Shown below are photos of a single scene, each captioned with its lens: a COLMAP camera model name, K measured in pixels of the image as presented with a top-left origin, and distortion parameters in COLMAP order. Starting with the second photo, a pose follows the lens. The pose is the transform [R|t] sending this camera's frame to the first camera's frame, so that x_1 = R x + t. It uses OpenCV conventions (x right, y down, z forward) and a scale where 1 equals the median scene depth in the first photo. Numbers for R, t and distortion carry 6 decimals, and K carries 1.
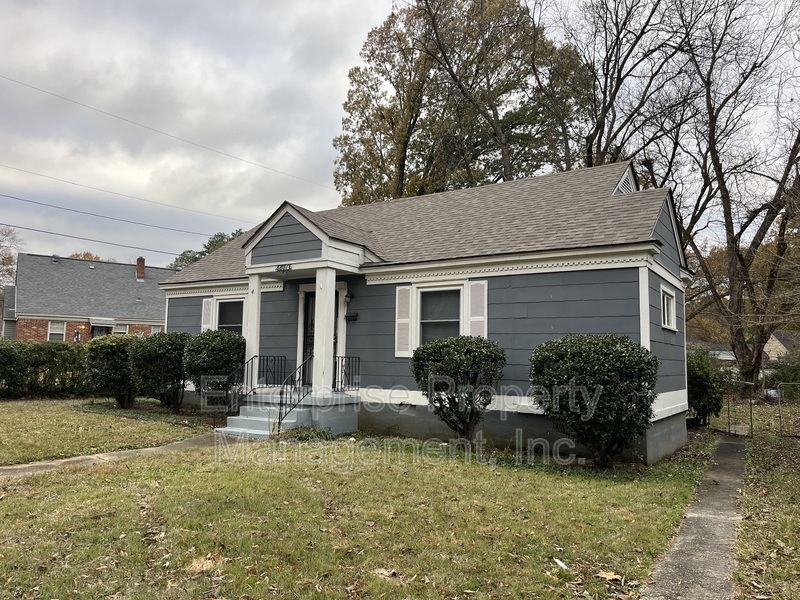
lens RADIAL K [[618.9, 0, 400.0], [0, 618.9, 300.0], [0, 0, 1]] dist [0.034584, -0.057317]
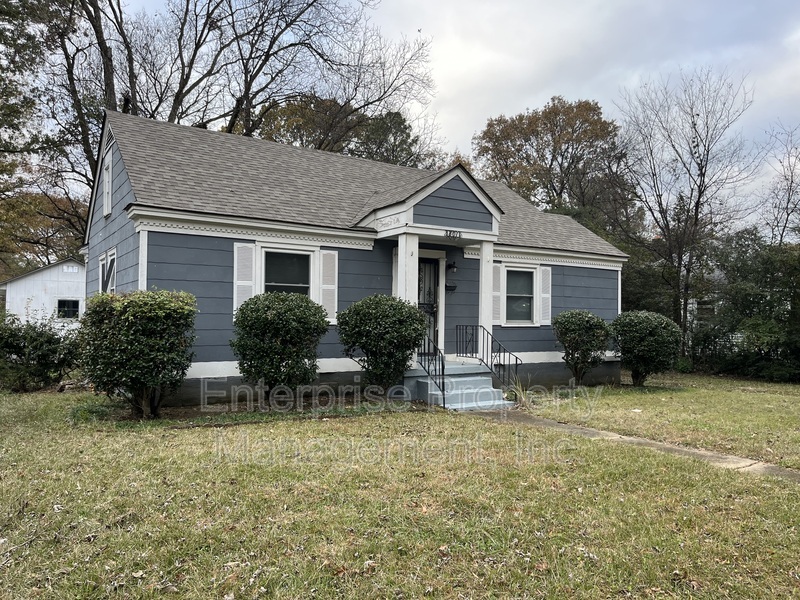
lens RADIAL K [[618.9, 0, 400.0], [0, 618.9, 300.0], [0, 0, 1]] dist [0.034584, -0.057317]
pose [[0.398494, 0.015899, 0.917033, -1.113590], [-0.096953, 0.994978, 0.024880, 0.033616], [-0.912032, -0.098824, 0.398034, 0.698016]]
